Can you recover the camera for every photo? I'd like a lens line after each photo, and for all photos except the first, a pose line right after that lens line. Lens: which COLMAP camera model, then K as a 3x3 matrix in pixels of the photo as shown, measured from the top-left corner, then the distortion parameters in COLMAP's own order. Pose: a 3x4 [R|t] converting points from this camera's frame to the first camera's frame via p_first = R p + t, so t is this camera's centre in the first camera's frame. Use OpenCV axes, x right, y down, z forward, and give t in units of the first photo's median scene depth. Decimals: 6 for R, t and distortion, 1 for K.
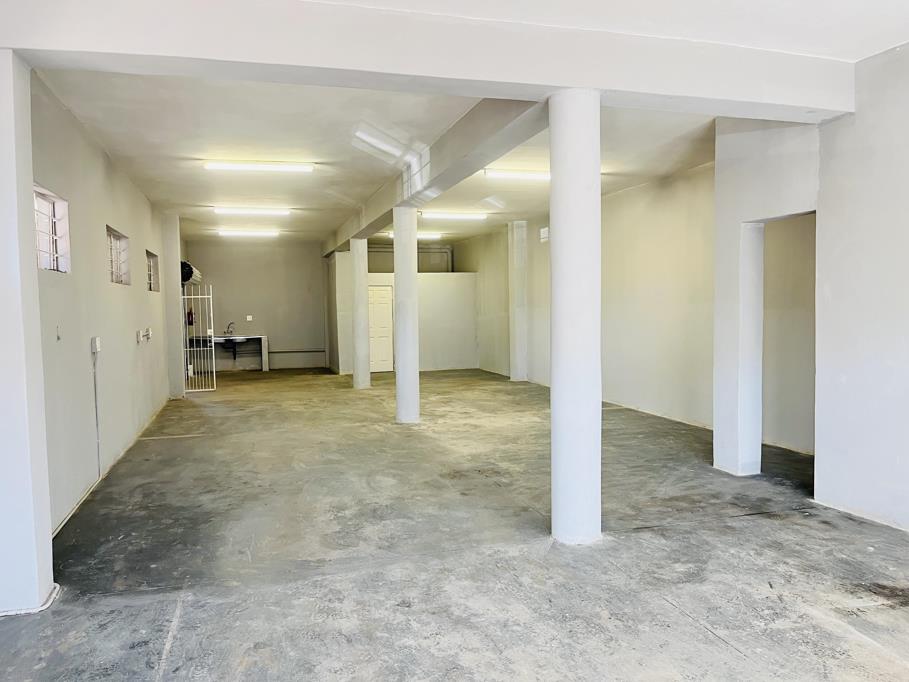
lens RADIAL K [[688.0, 0, 455.9], [0, 688.0, 337.9], [0, 0, 1]] dist [0.060990, -0.085694]
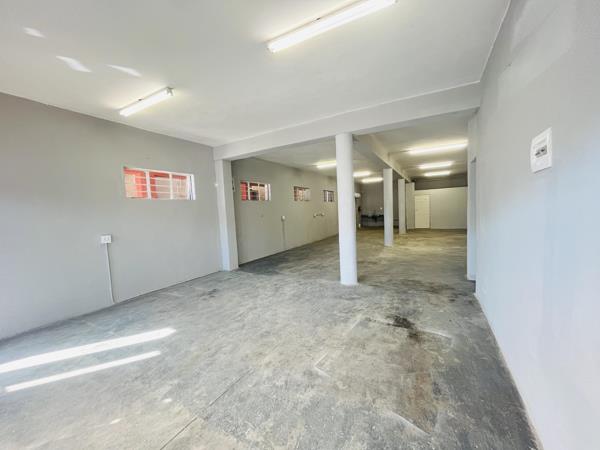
lens RADIAL K [[241.5, 0, 299.9], [0, 241.5, 226.0], [0, 0, 1]] dist [-0.003176, -0.000406]
pose [[0.694663, 0.032725, -0.718591, 0.621556], [0.000904, 0.998924, 0.046366, -0.007113], [0.719335, -0.032858, 0.693886, 0.100928]]
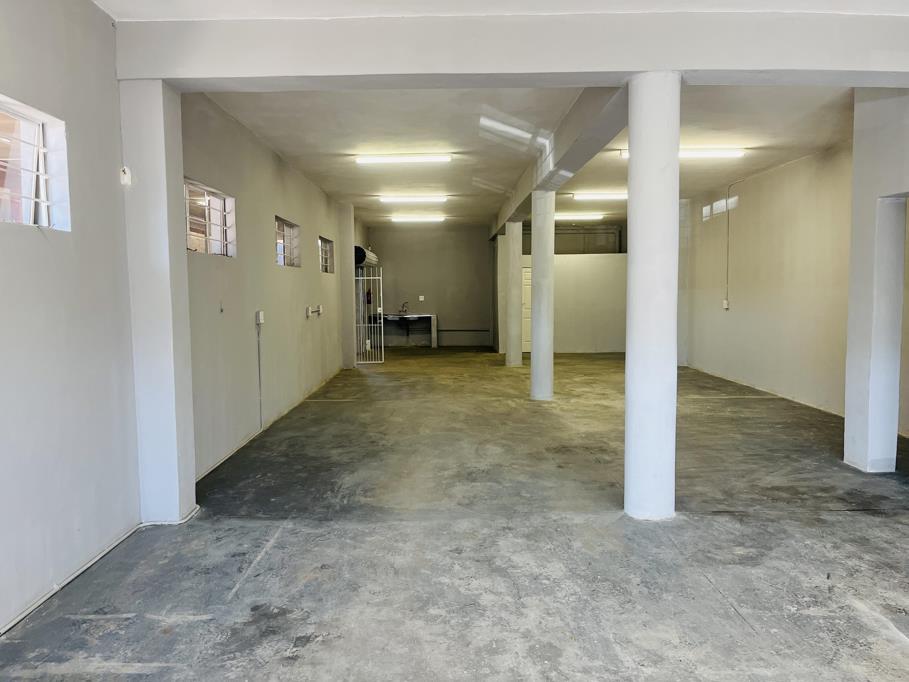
lens RADIAL K [[688.0, 0, 449.4], [0, 688.0, 331.5], [0, 0, 1]] dist [0.060990, -0.085694]
pose [[0.959385, 0.024665, -0.281020, 0.138458], [-0.019900, 0.999606, 0.019797, 0.004225], [0.281398, -0.013401, 0.959498, -0.047011]]
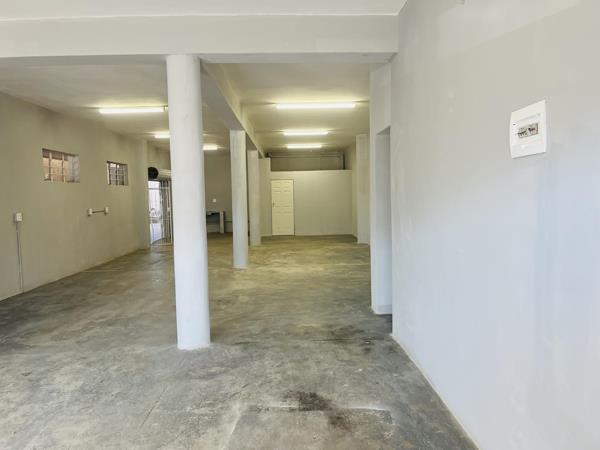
lens RADIAL K [[454.1, 0, 295.7], [0, 454.1, 219.7], [0, 0, 1]] dist [0.060990, -0.085694]
pose [[0.962645, 0.009970, -0.270582, 0.536238], [-0.005589, 0.999841, 0.016958, -0.009121], [0.270708, -0.014813, 0.962547, 0.067054]]
